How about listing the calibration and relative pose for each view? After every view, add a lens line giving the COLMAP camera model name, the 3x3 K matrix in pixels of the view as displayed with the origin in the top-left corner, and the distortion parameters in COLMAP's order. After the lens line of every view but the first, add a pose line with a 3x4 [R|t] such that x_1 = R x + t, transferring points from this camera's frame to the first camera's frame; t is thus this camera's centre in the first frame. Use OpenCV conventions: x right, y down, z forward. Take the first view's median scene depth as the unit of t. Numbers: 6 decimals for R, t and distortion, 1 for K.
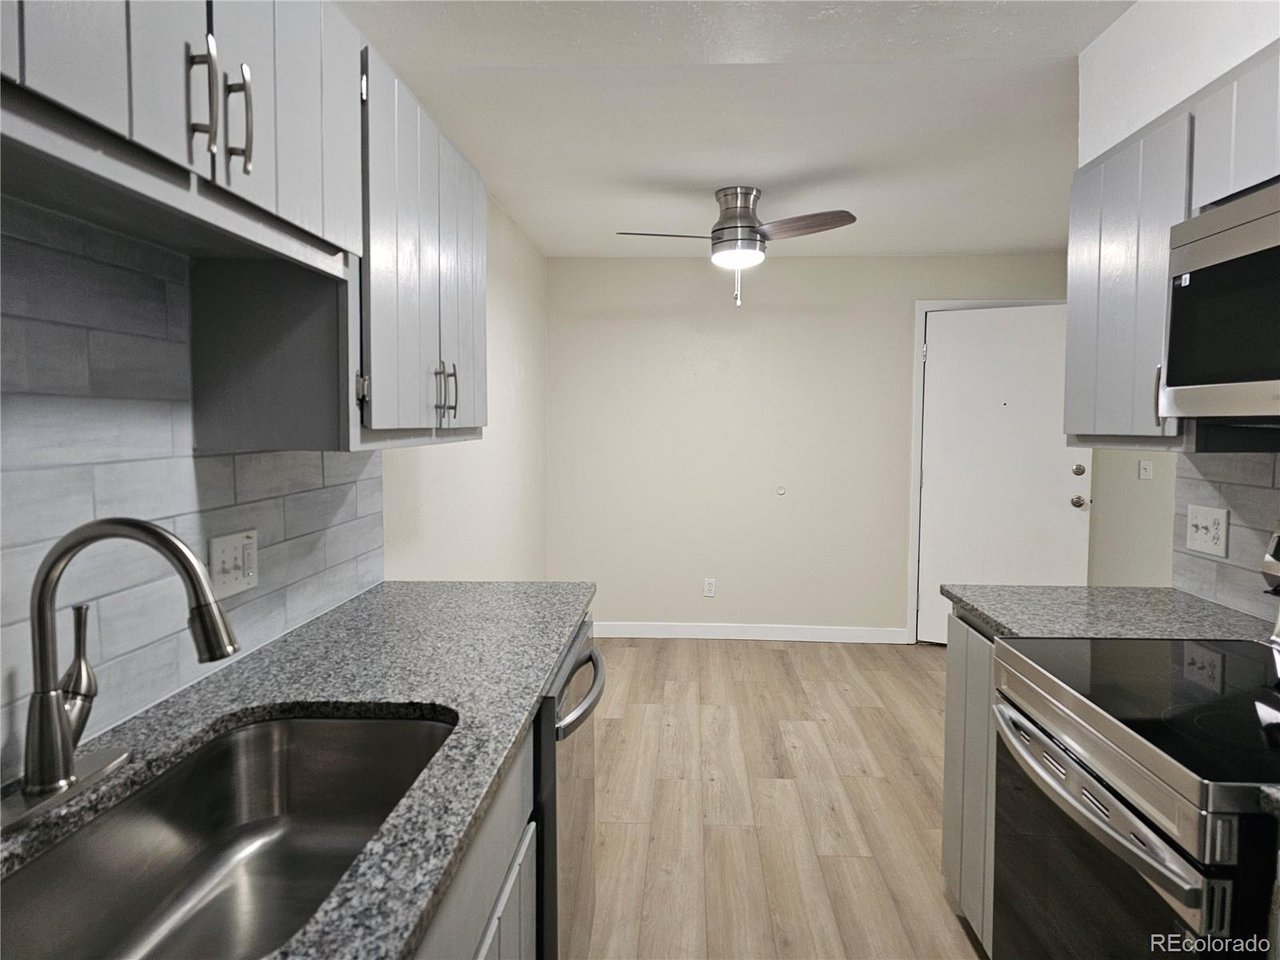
lens RADIAL K [[850.4, 0, 633.9], [0, 850.4, 474.2], [0, 0, 1]] dist [0.041581, -0.040489]
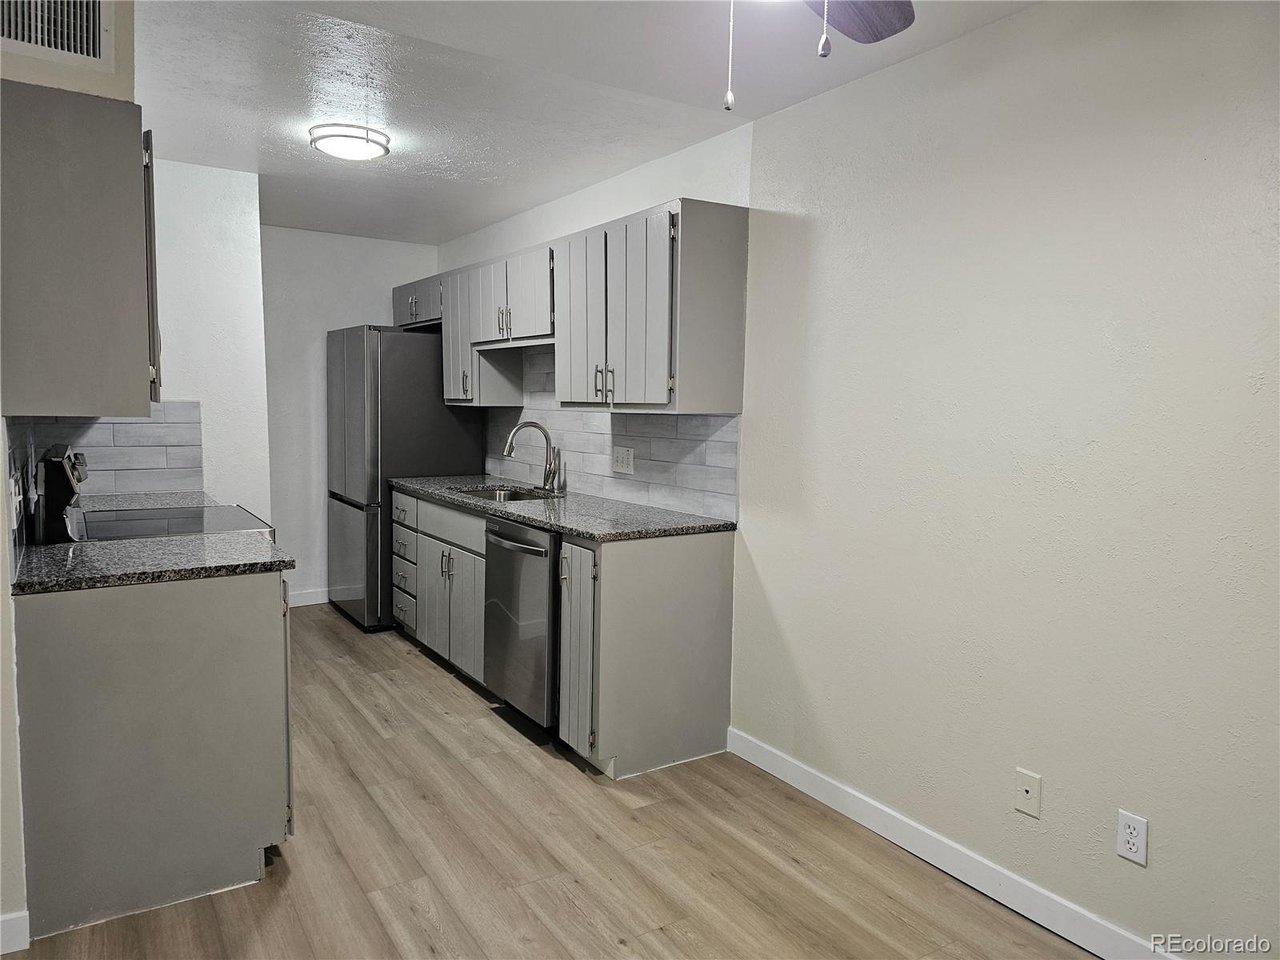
lens RADIAL K [[850.4, 0, 627.6], [0, 850.4, 480.6], [0, 0, 1]] dist [0.041581, -0.040489]
pose [[-0.806589, 0.037654, -0.589912, 0.547359], [-0.055733, 0.988679, 0.139311, -0.100755], [0.588479, 0.145245, -0.795359, 1.738840]]
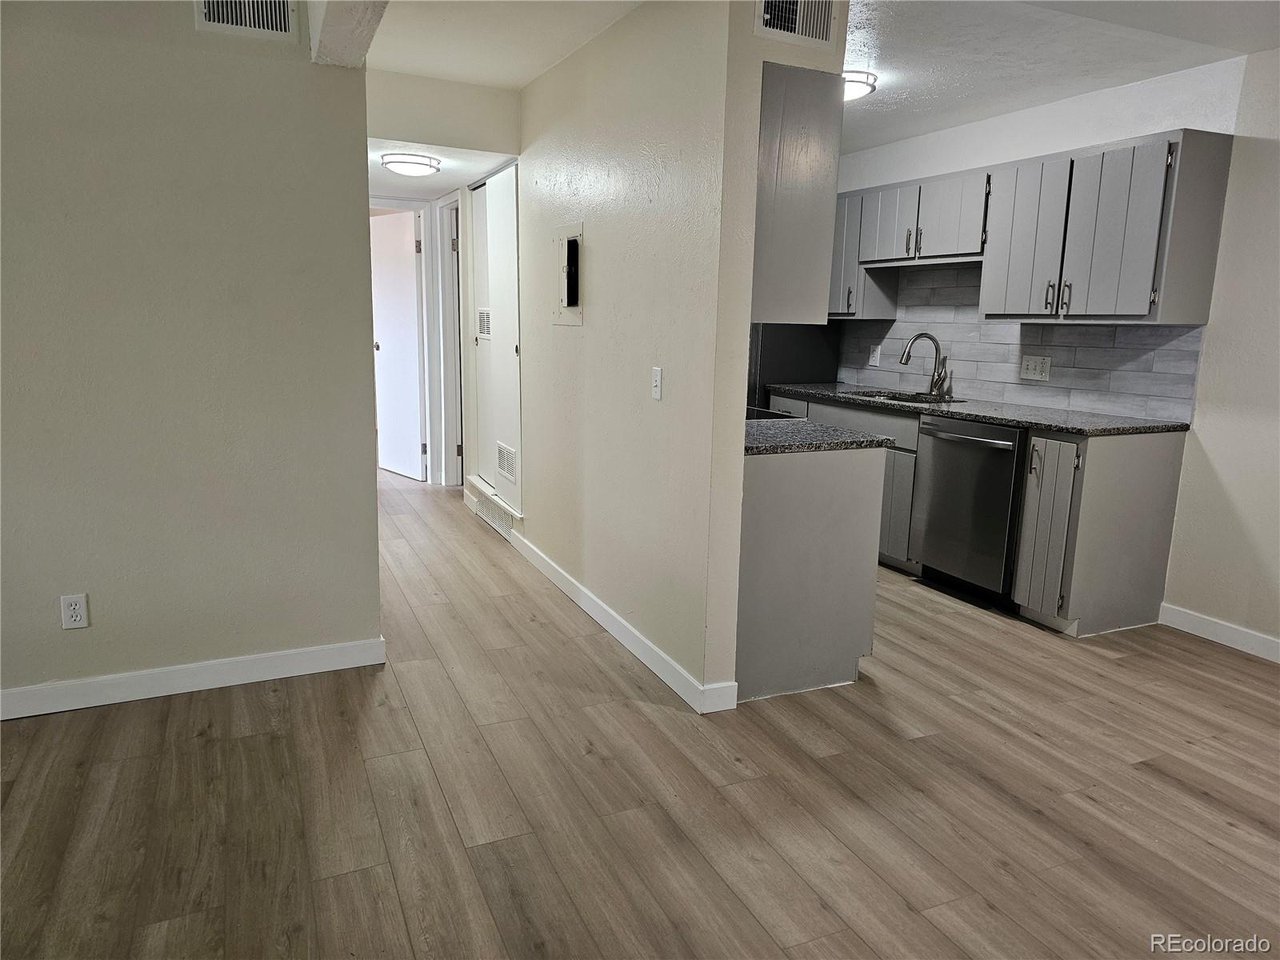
lens RADIAL K [[850.4, 0, 627.9], [0, 850.4, 476.9], [0, 0, 1]] dist [0.041581, -0.040489]
pose [[-0.887494, 0.063525, -0.456420, 1.116743], [-0.052507, 0.970063, 0.237111, -0.077322], [0.457819, 0.234399, -0.857589, 1.660746]]
